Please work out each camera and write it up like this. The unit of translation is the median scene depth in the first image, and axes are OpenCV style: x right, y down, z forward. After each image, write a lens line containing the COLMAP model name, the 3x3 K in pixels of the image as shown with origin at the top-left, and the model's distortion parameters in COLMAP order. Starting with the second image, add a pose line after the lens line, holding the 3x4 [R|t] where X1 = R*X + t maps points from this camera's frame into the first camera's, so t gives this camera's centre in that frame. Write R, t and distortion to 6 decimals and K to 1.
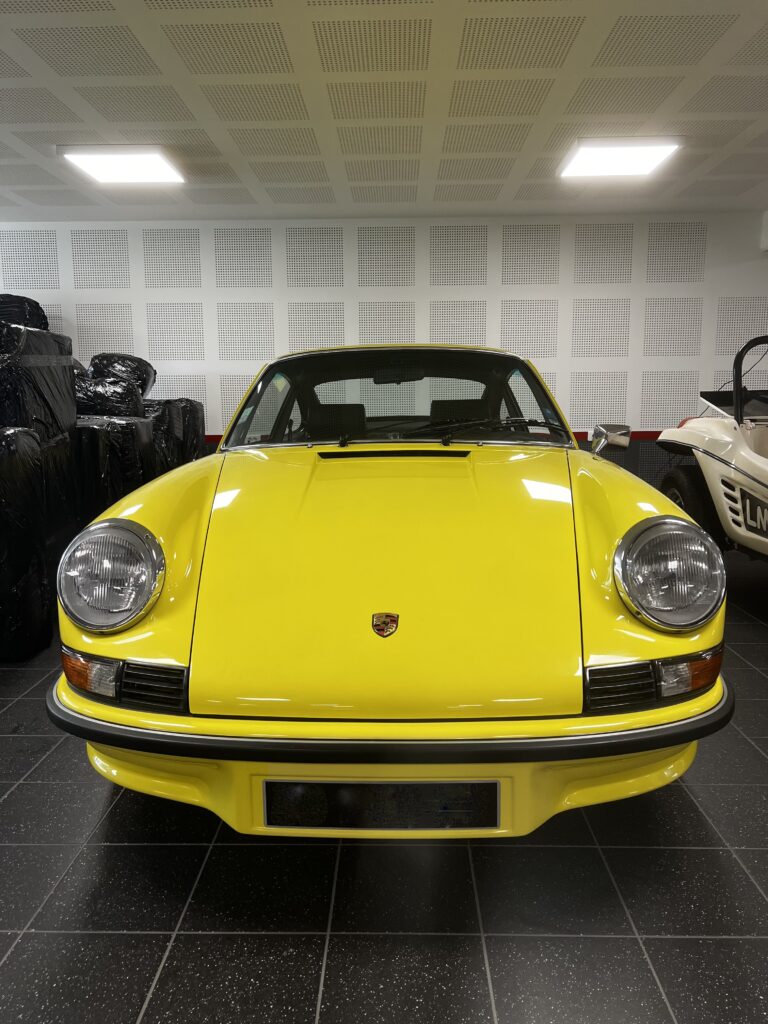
lens RADIAL K [[771.9, 0, 387.3], [0, 771.9, 516.7], [0, 0, 1]] dist [0.044710, -0.064706]
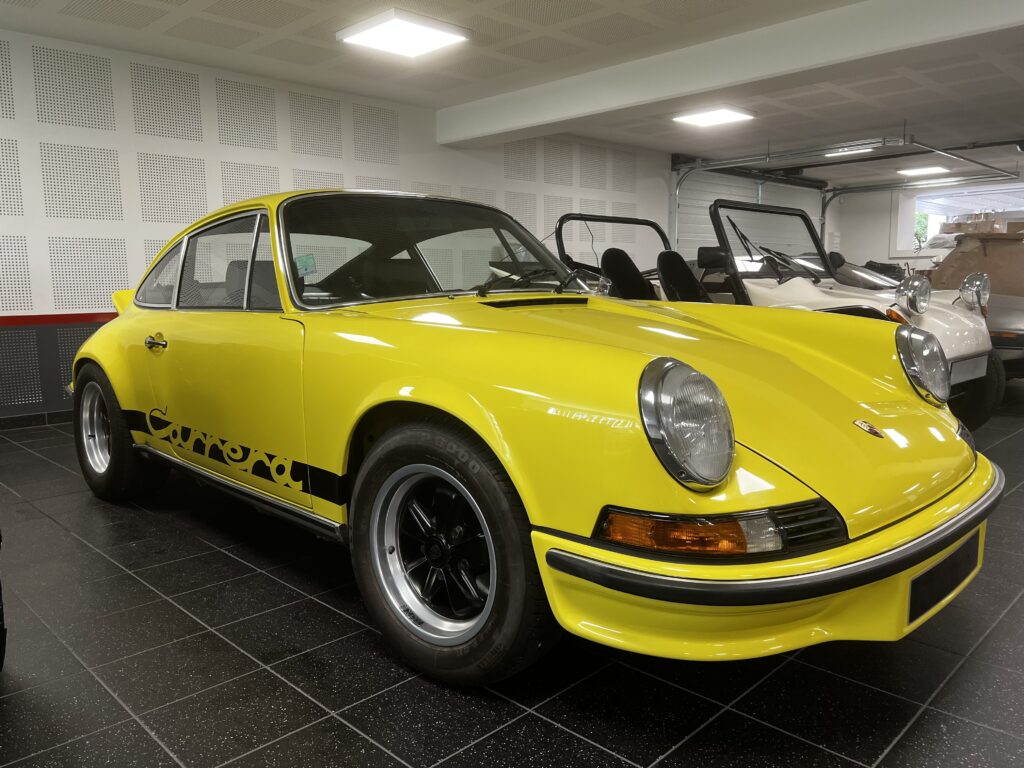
lens RADIAL K [[771.9, 0, 514.7], [0, 771.9, 380.3], [0, 0, 1]] dist [0.044710, -0.064706]
pose [[0.696815, -0.092330, 0.711283, -0.441844], [0.114249, 0.993306, 0.017014, -0.002538], [-0.708093, 0.069408, 0.702699, 0.221308]]
